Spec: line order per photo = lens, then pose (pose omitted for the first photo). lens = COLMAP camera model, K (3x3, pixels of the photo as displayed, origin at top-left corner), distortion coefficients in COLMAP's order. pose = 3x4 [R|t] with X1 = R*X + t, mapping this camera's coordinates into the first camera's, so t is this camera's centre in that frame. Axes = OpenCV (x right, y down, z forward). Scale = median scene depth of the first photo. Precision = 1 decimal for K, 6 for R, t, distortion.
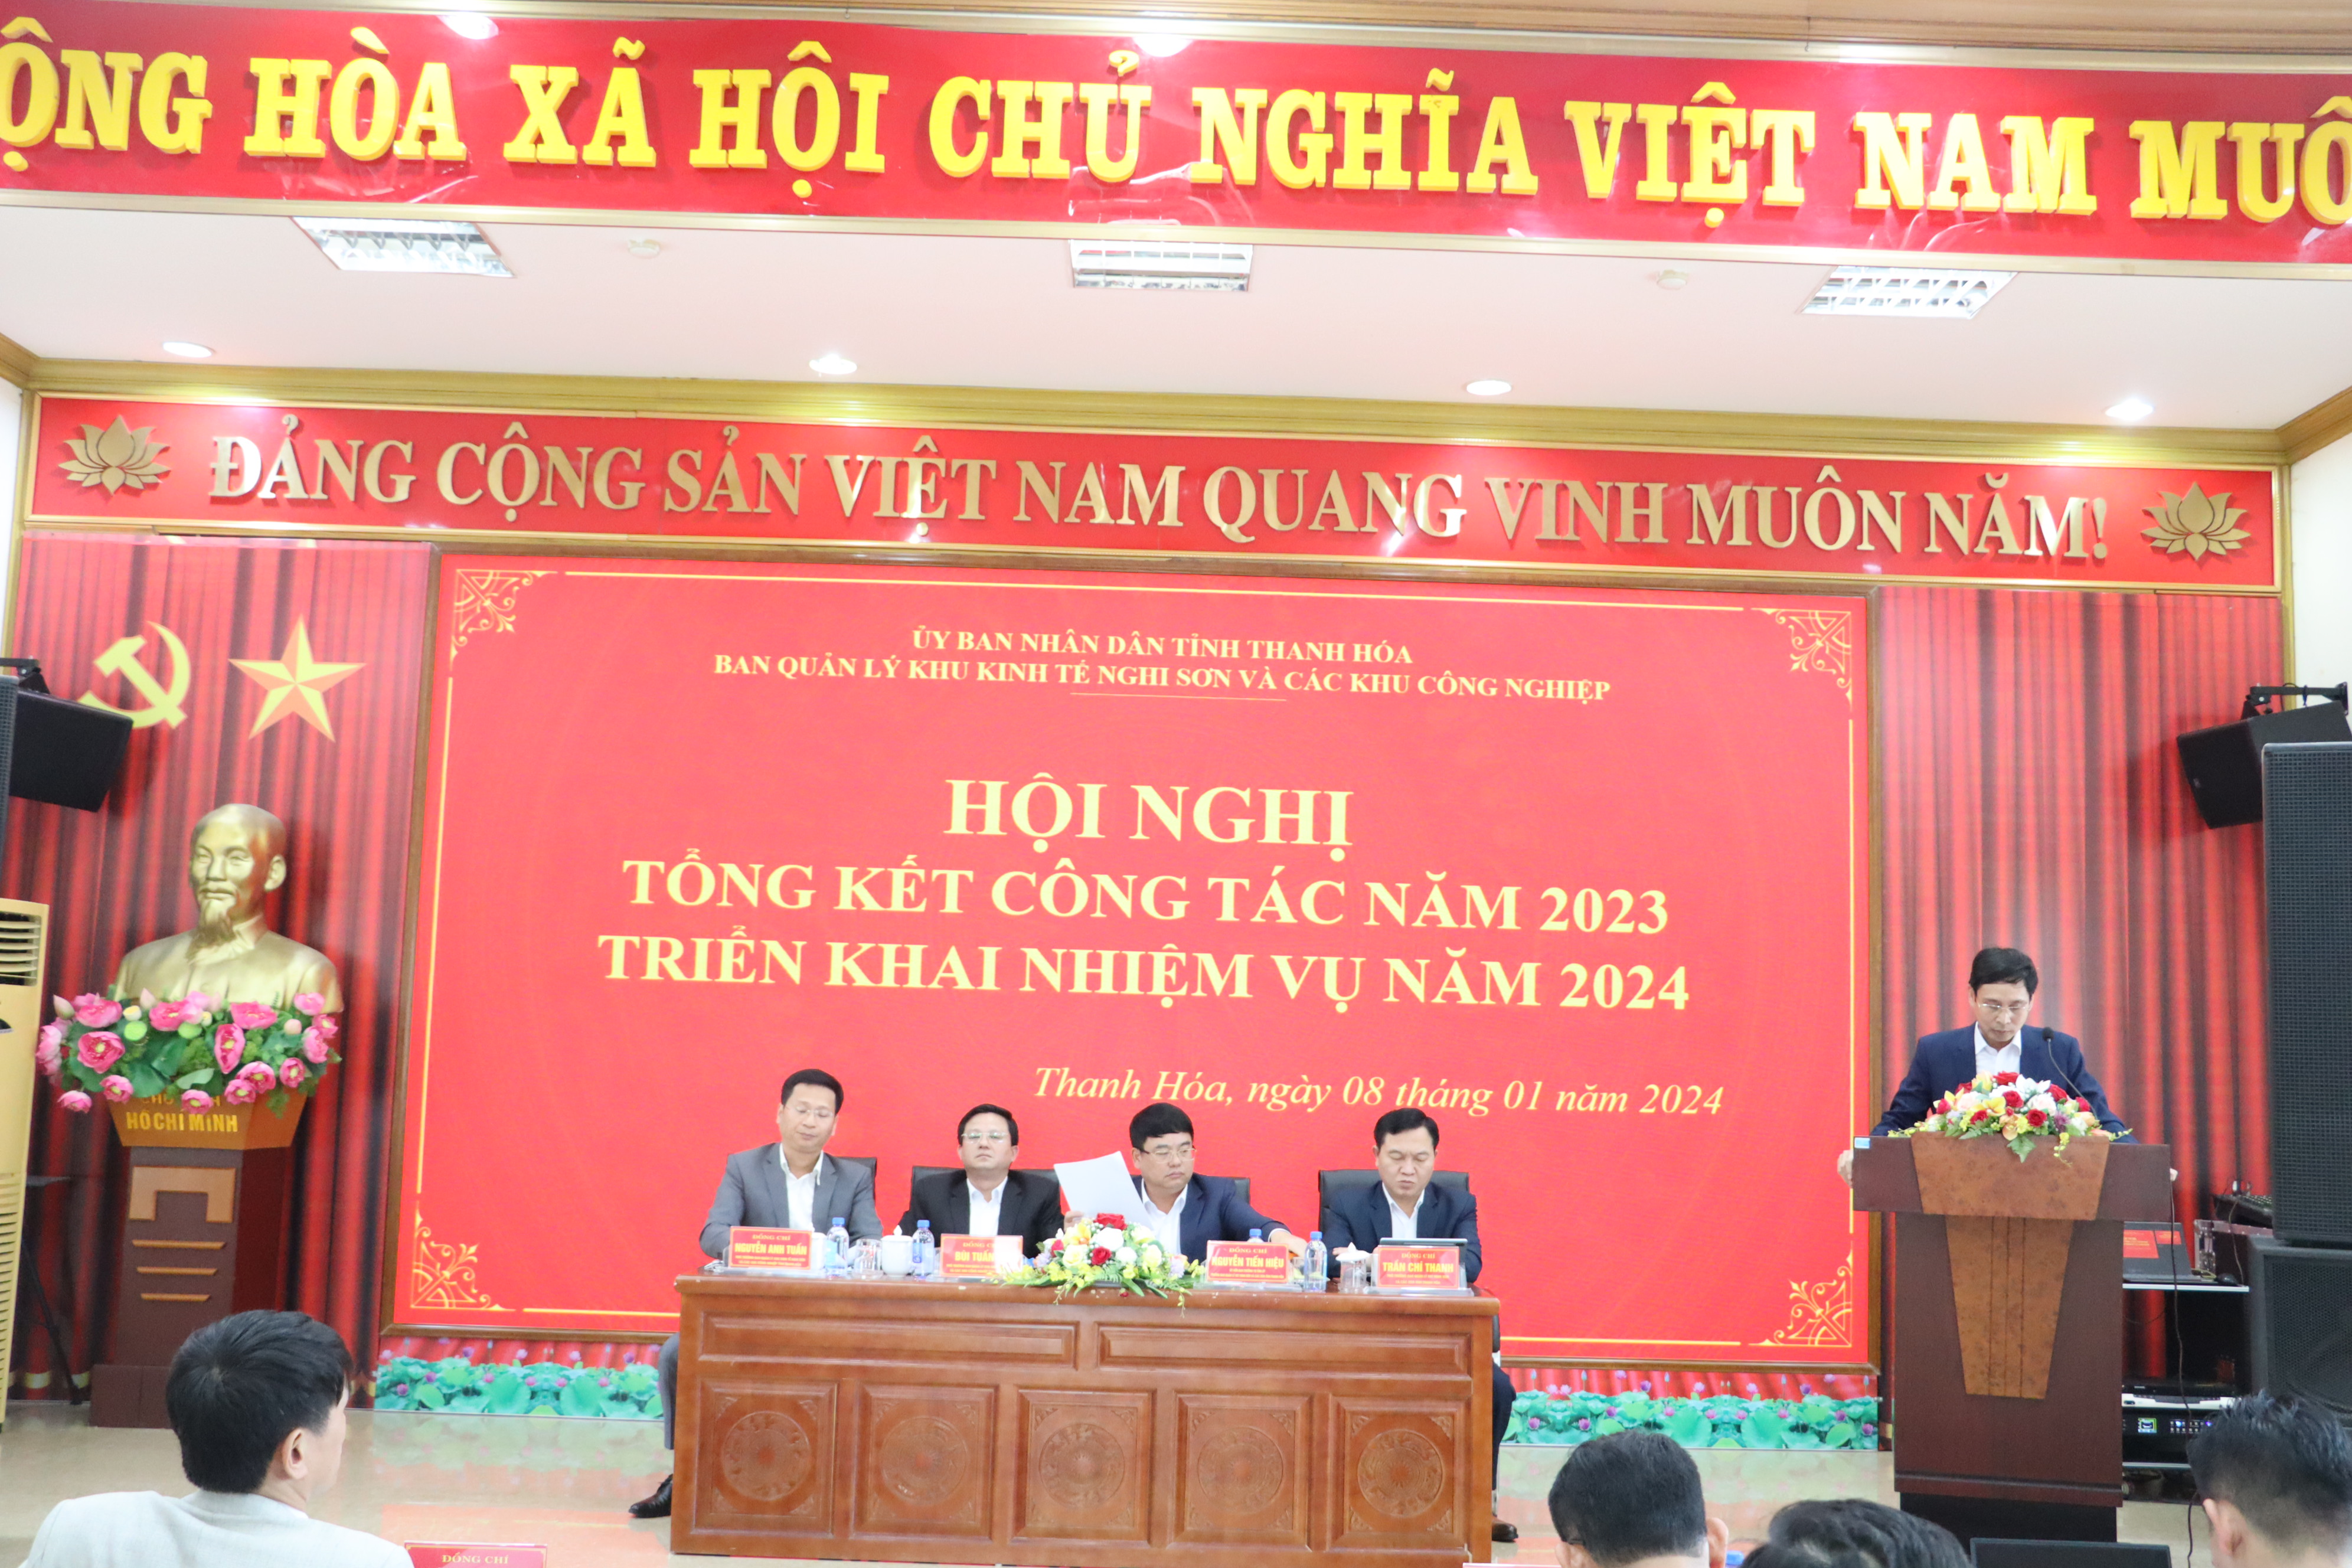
lens RADIAL K [[2341.7, 0, 1184.7], [0, 2341.7, 810.4], [0, 0, 1]] dist [-0.120097, 0.252740]
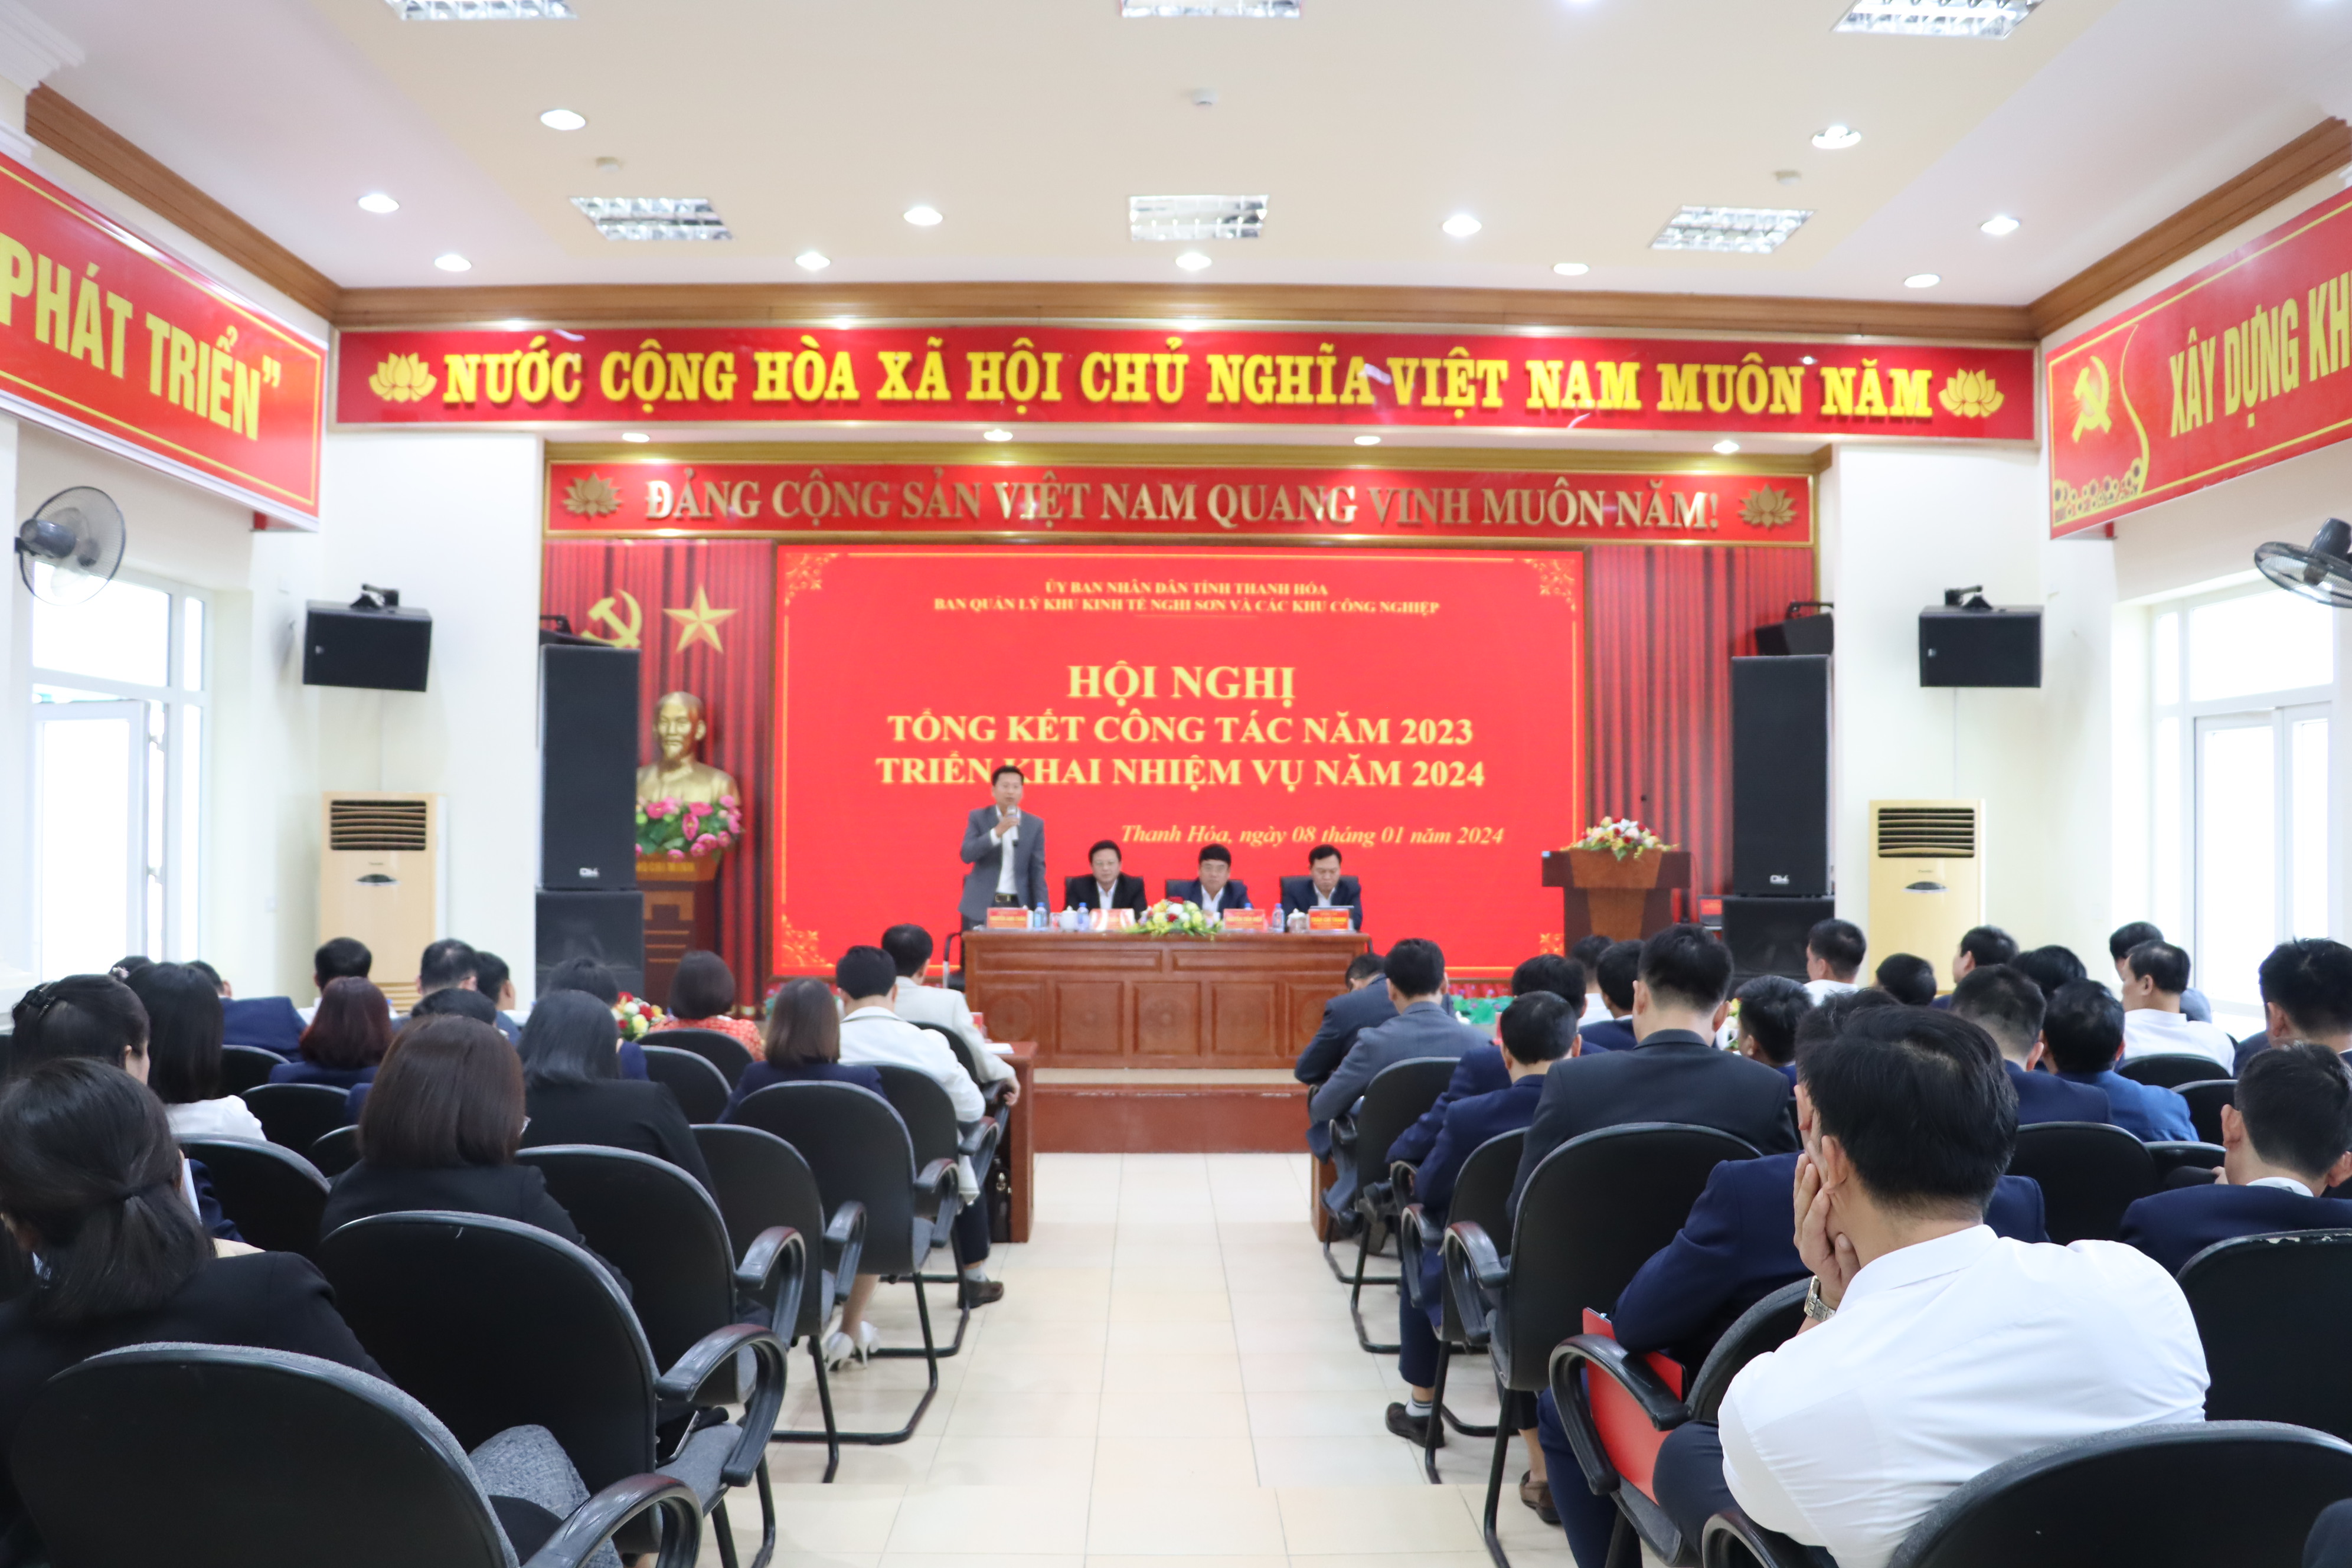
lens RADIAL K [[2002.0, 0, 1176.0], [0, 2002.0, 784.0], [0, 0, 1]] dist [-0.147897, 0.000643]
pose [[0.999733, -0.022971, 0.002474, -0.025287], [0.022654, 0.995676, 0.090086, -0.060139], [-0.004532, -0.090006, 0.995931, -0.534147]]
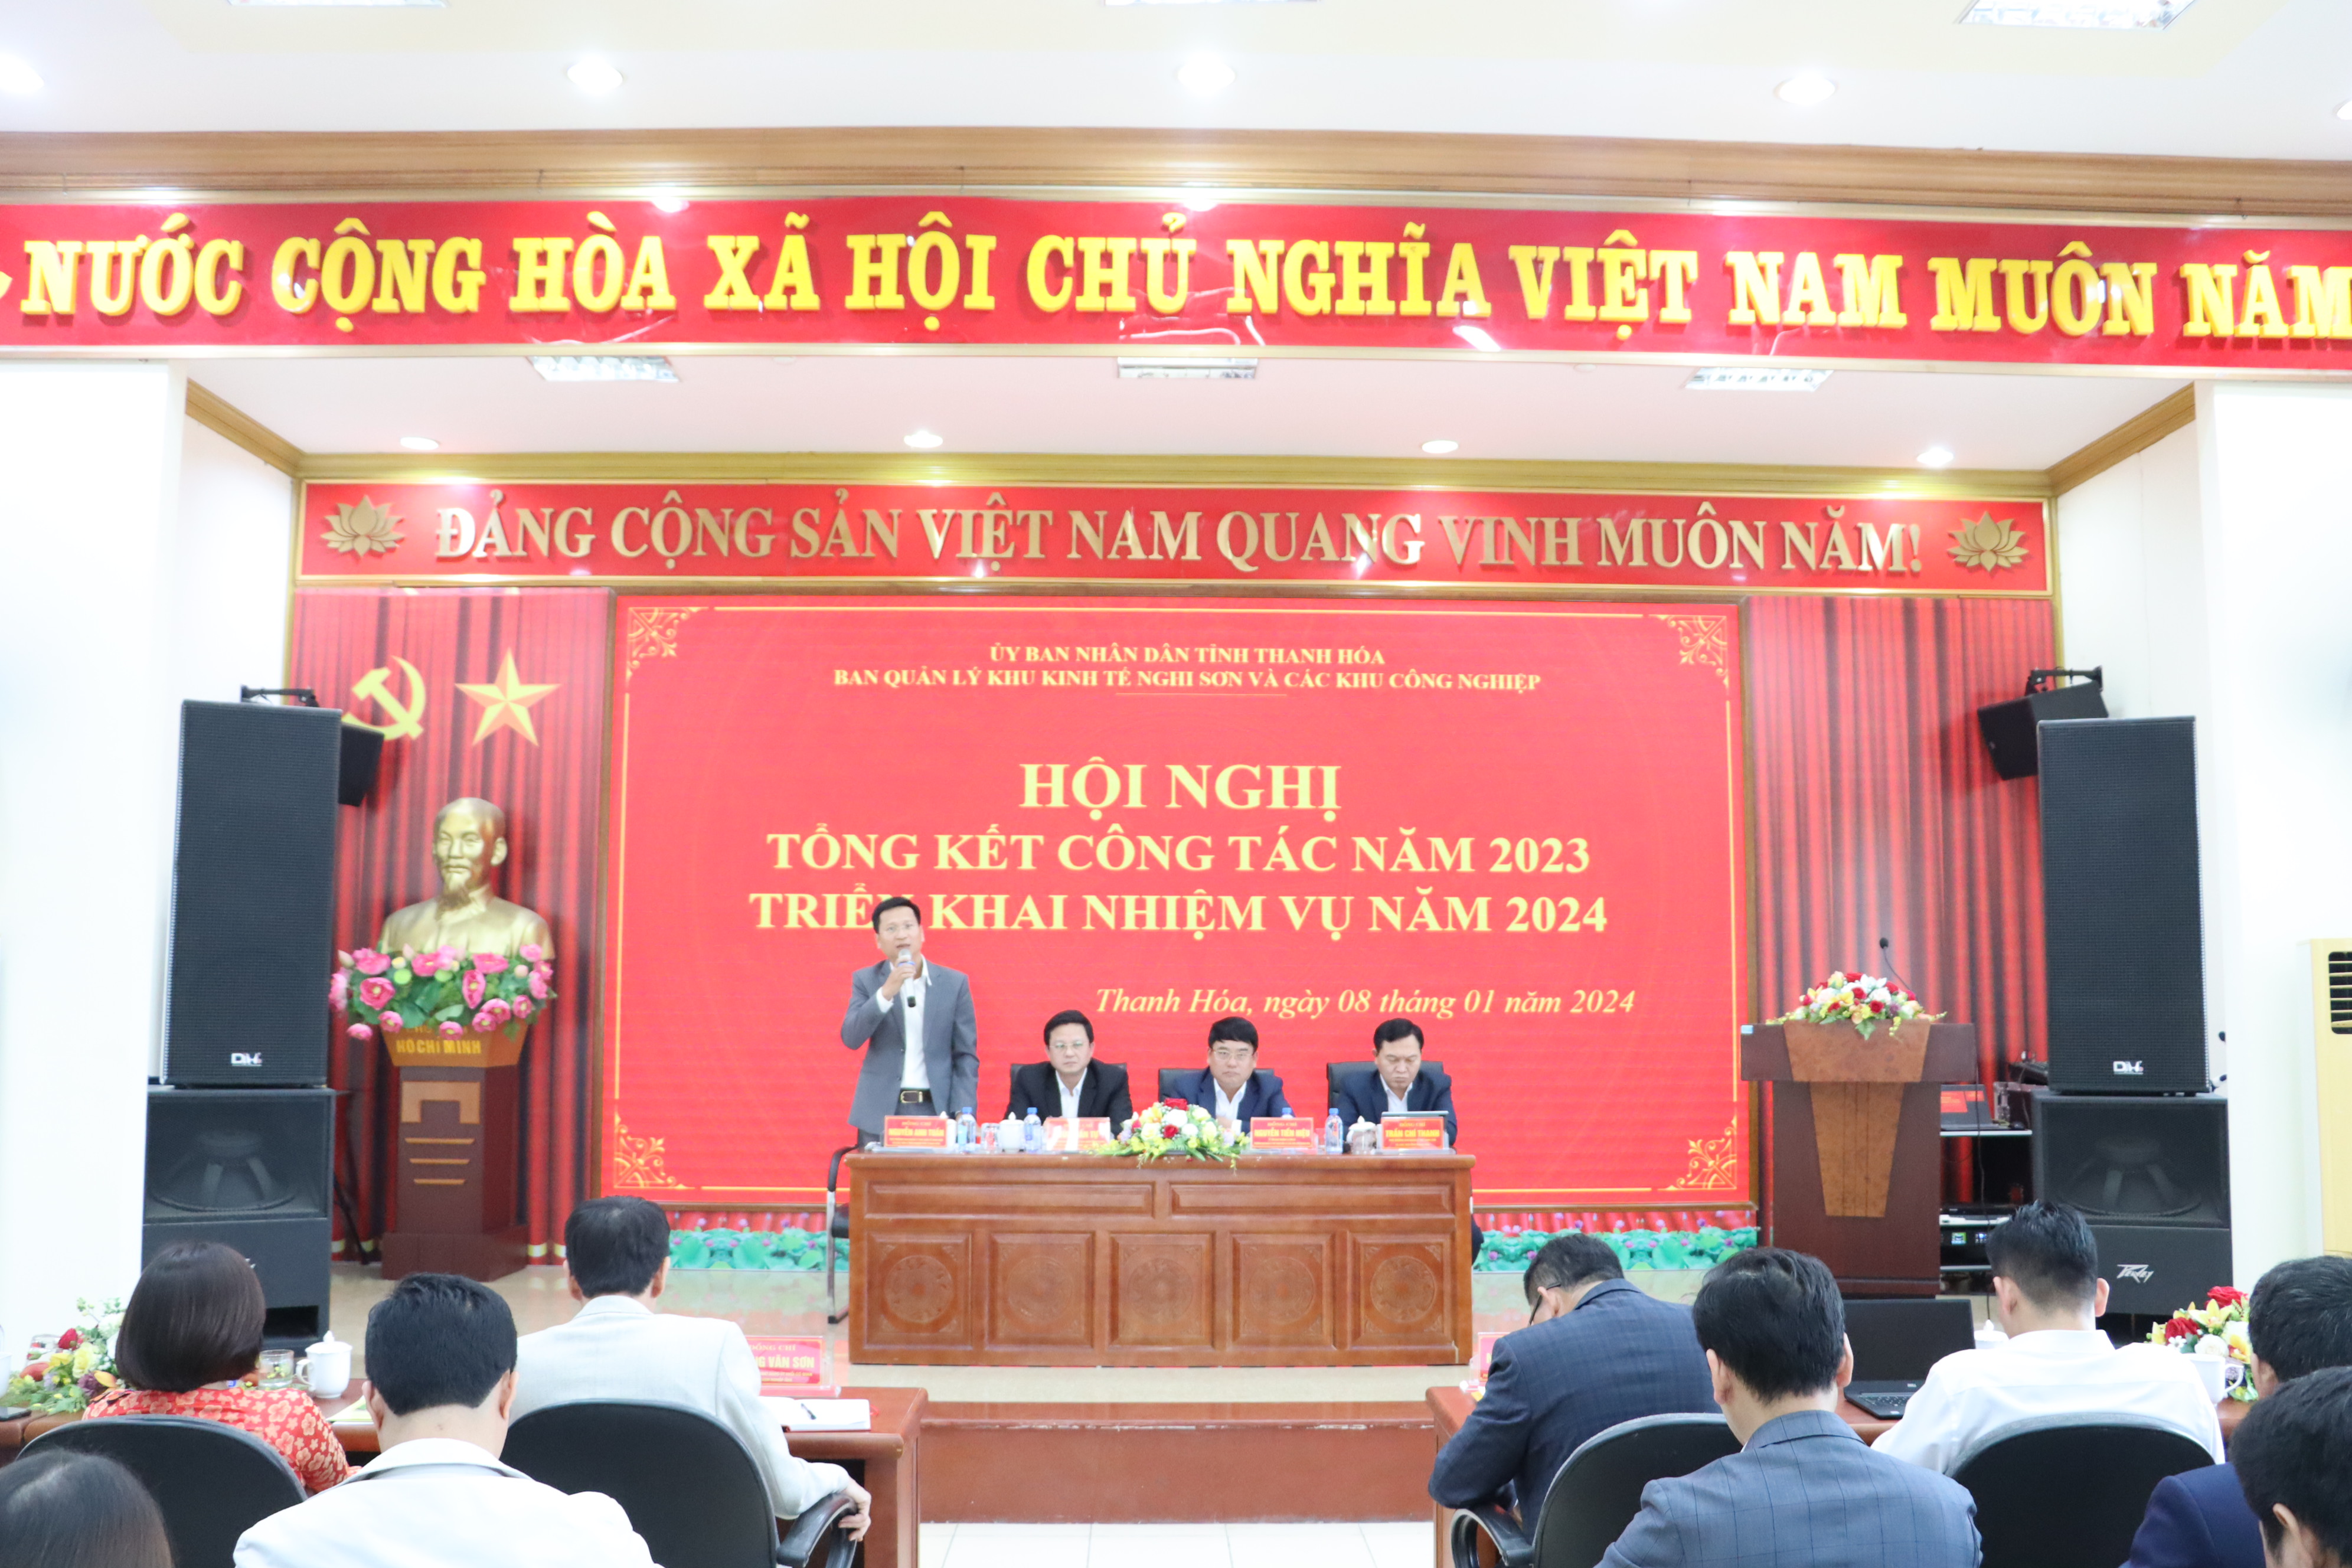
lens RADIAL K [[1983.8, 0, 1173.7], [0, 1983.8, 811.3], [0, 0, 1]] dist [-0.169464, 0.165573]
pose [[0.999667, -0.023932, 0.009601, -0.029964], [0.023731, 0.999508, 0.020495, -0.007873], [-0.010087, -0.020261, 0.999744, -0.075449]]
